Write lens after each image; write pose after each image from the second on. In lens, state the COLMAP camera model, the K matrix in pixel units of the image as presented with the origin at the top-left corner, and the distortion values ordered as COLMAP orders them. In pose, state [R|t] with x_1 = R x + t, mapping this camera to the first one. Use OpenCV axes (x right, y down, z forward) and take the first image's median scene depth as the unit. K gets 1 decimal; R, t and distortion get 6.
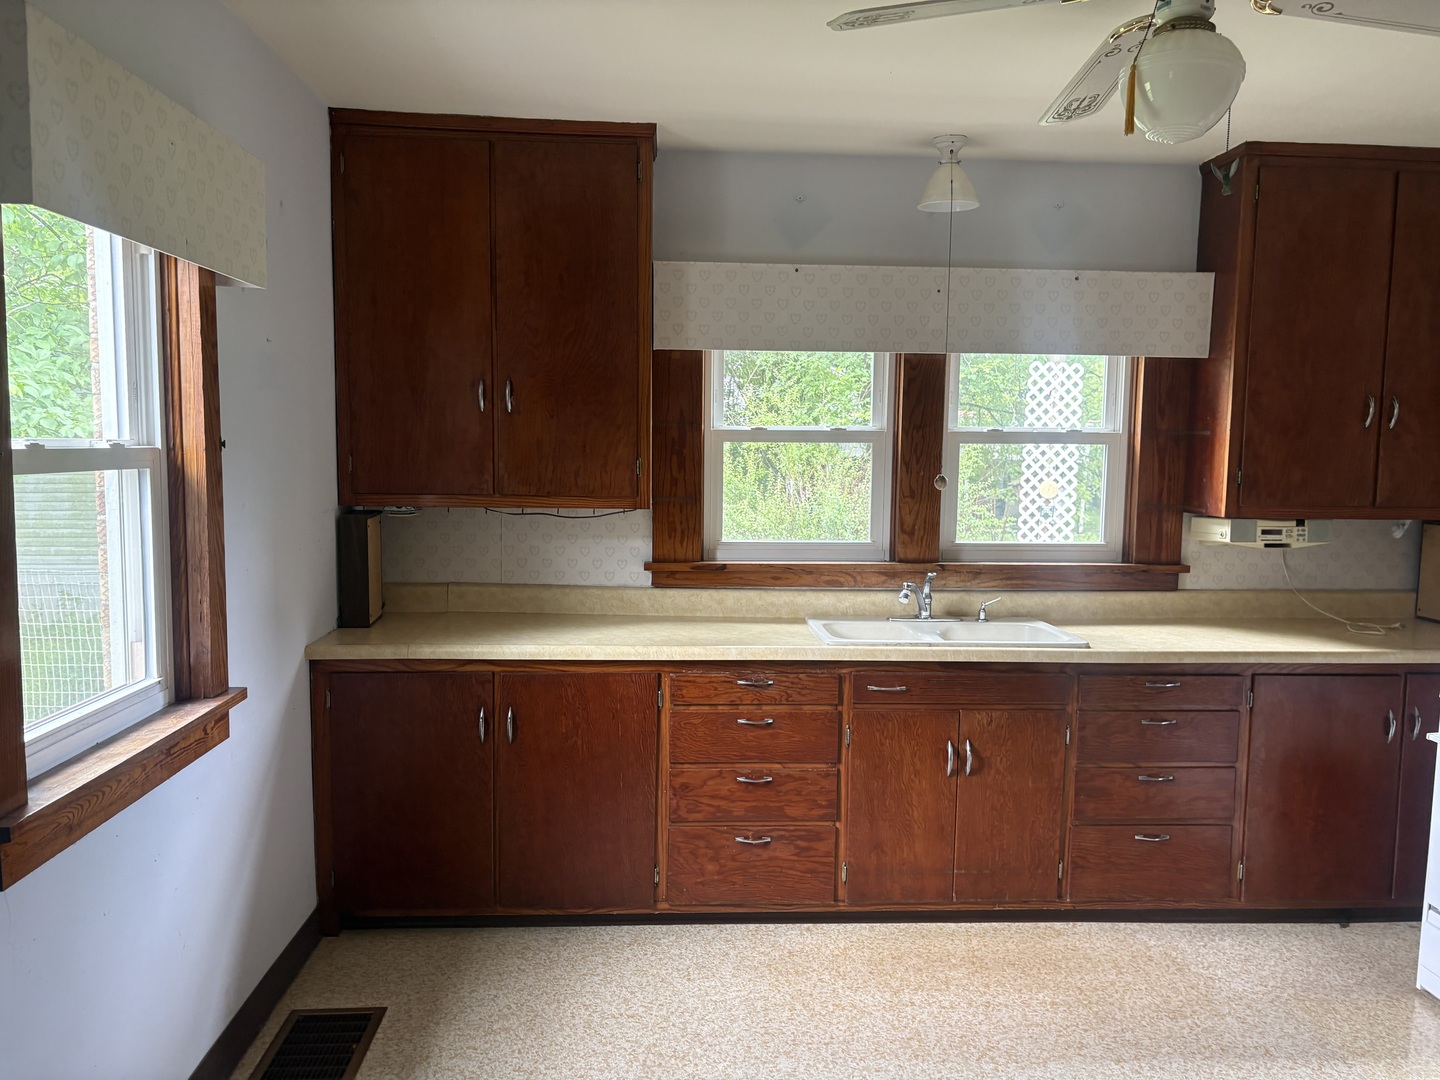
lens RADIAL K [[1105.5, 0, 720.0], [0, 1105.5, 540.0], [0, 0, 1]] dist [0.049584, -0.068790]
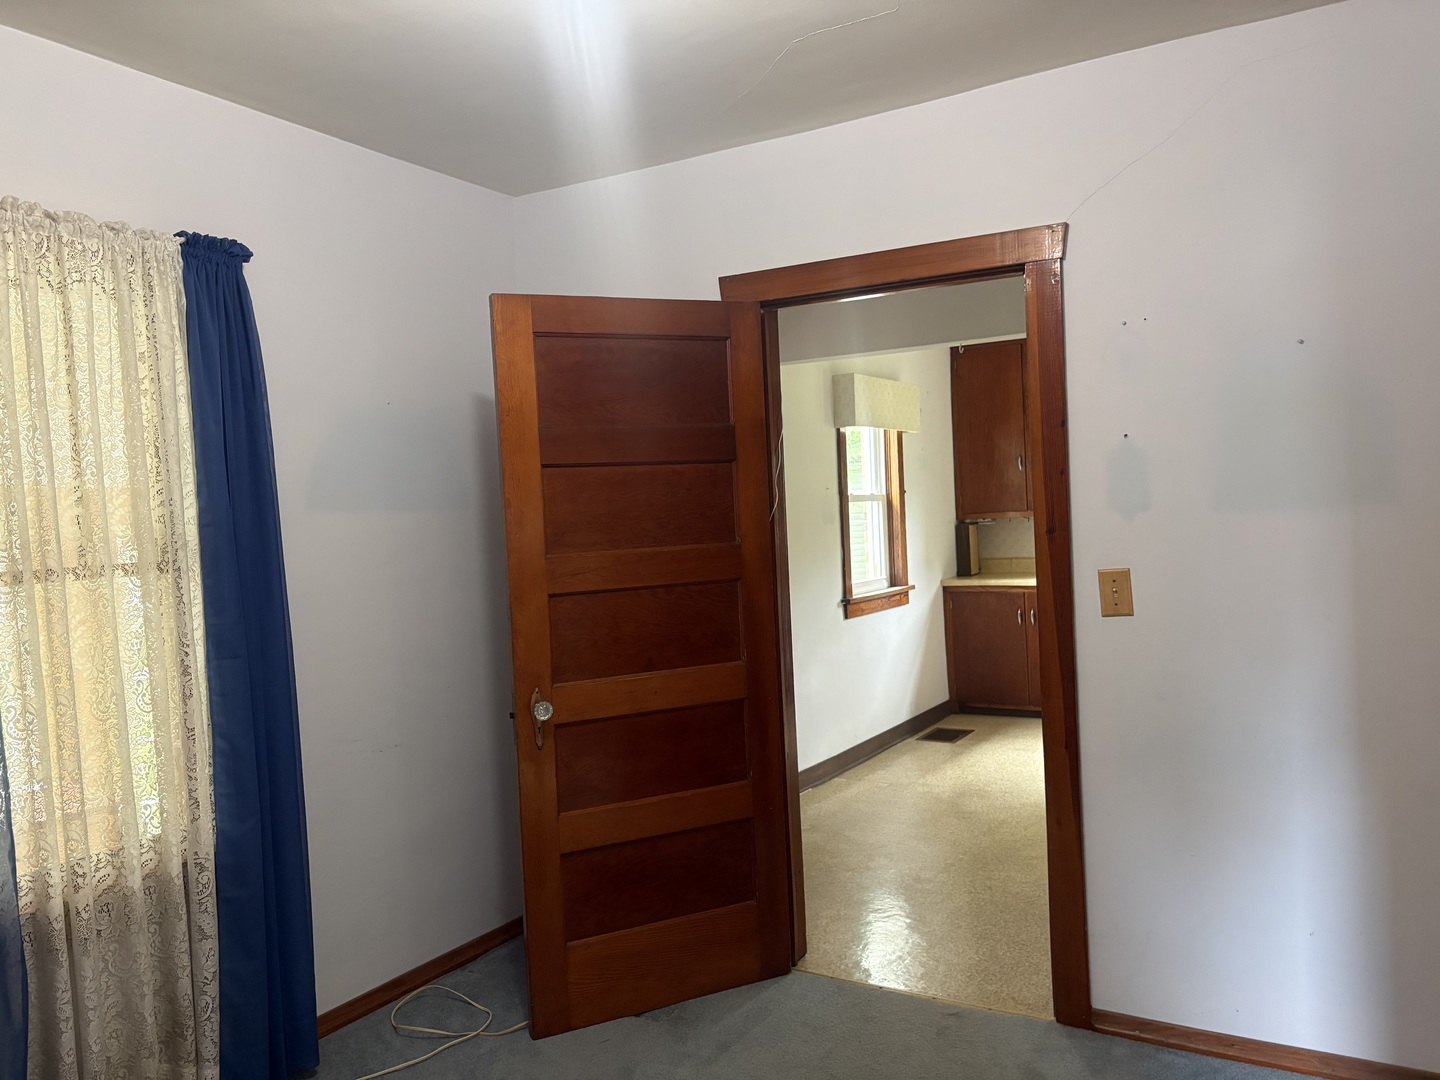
lens RADIAL K [[1086.7, 0, 720.0], [0, 1086.7, 540.0], [0, 0, 1]] dist [0.007550, -0.006147]
pose [[0.825168, -0.033604, -0.563886, 0.469328], [0.005088, 0.998631, -0.052066, 0.117062], [0.564864, 0.040095, 0.824210, -1.002010]]
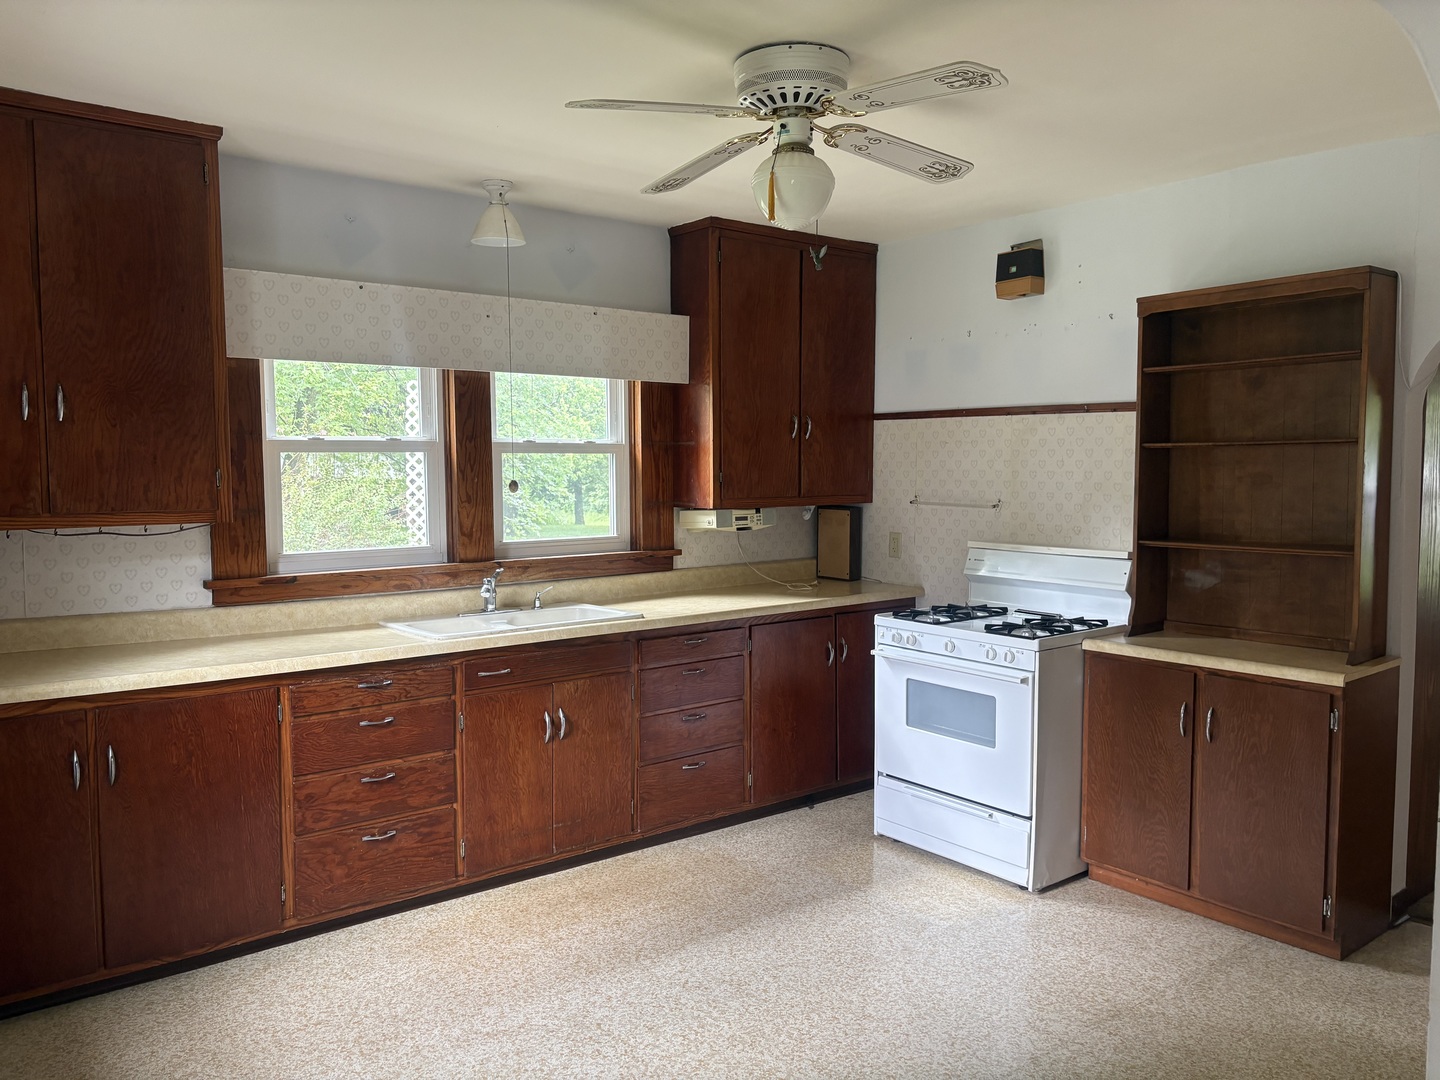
lens RADIAL K [[1105.5, 0, 720.0], [0, 1105.5, 540.0], [0, 0, 1]] dist [0.049584, -0.068790]
pose [[0.811828, -0.056189, 0.581187, -0.287175], [0.065697, 0.997829, 0.004702, 0.010524], [-0.580189, 0.034365, 0.813757, -0.035479]]
